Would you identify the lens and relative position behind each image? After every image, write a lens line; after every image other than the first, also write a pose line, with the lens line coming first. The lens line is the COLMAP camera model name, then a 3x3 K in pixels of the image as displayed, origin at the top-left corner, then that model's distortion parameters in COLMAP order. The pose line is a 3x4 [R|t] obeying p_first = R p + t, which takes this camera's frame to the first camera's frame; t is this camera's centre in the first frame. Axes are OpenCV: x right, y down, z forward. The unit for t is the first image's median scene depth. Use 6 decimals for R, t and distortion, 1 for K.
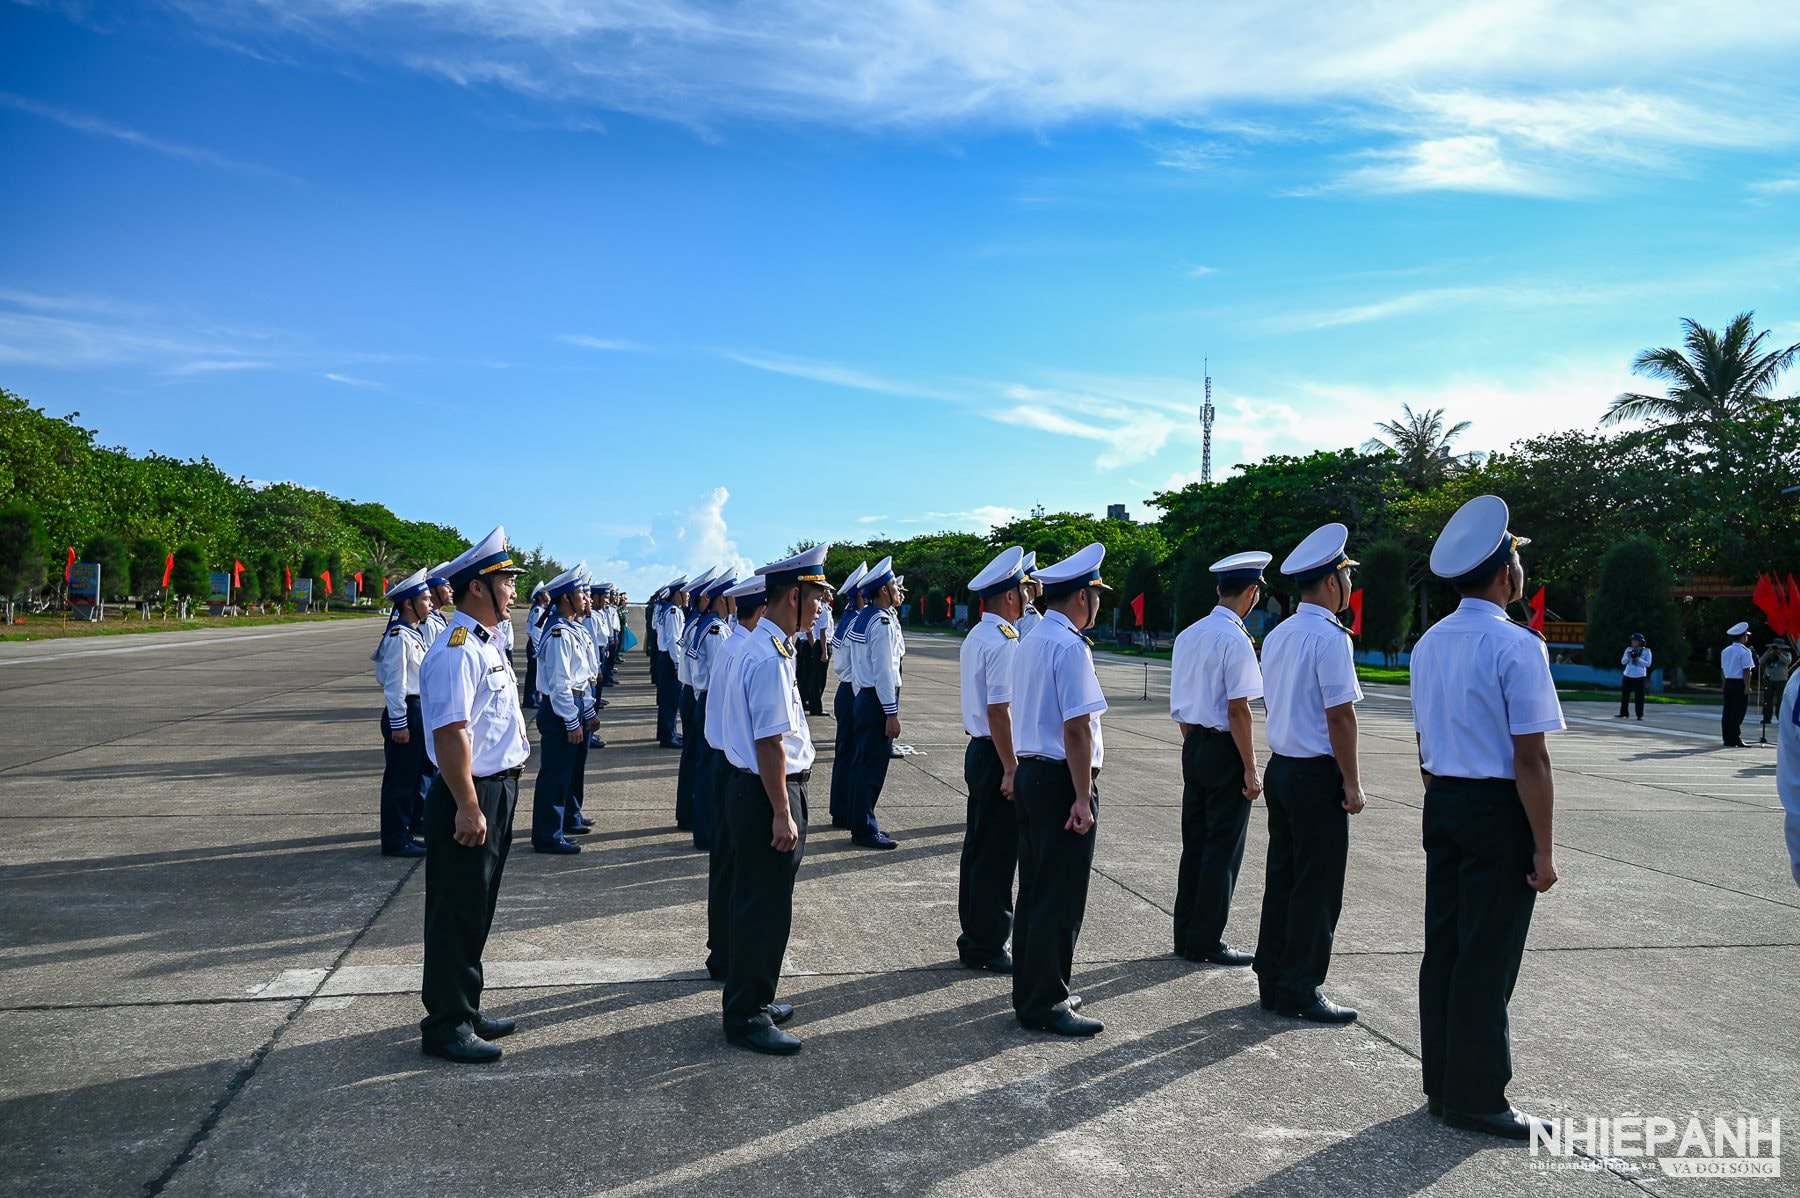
lens RADIAL K [[1227.3, 0, 900.0], [0, 1227.3, 599.0], [0, 0, 1]] dist [0.009072, -0.000963]
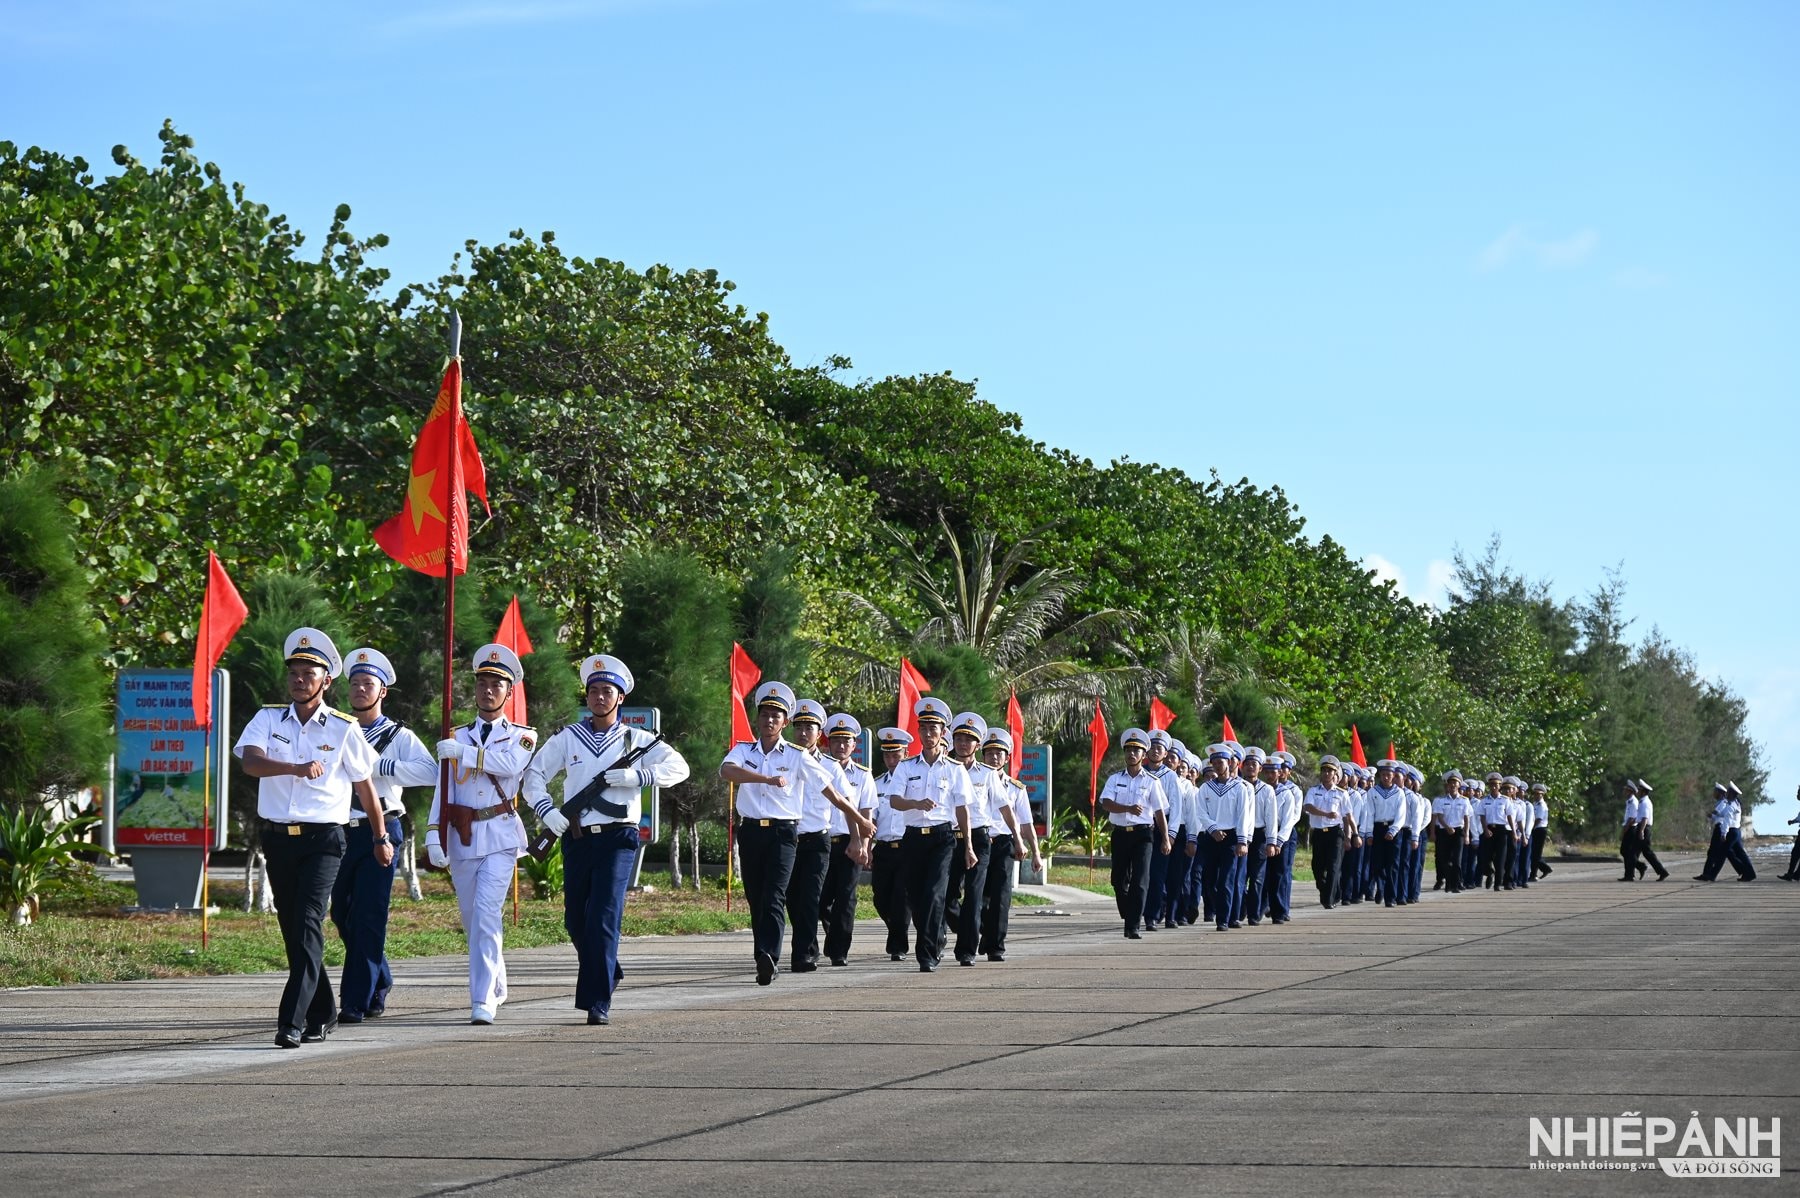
lens RADIAL K [[5164.8, 0, 900.0], [0, 5164.8, 599.0], [0, 0, 1]] dist [-0.040366, -0.824786]
pose [[0.918539, -0.042489, -0.393041, -0.125534], [0.025296, 0.998487, -0.048822, 0.005643], [0.394520, 0.034903, 0.918224, 0.270968]]
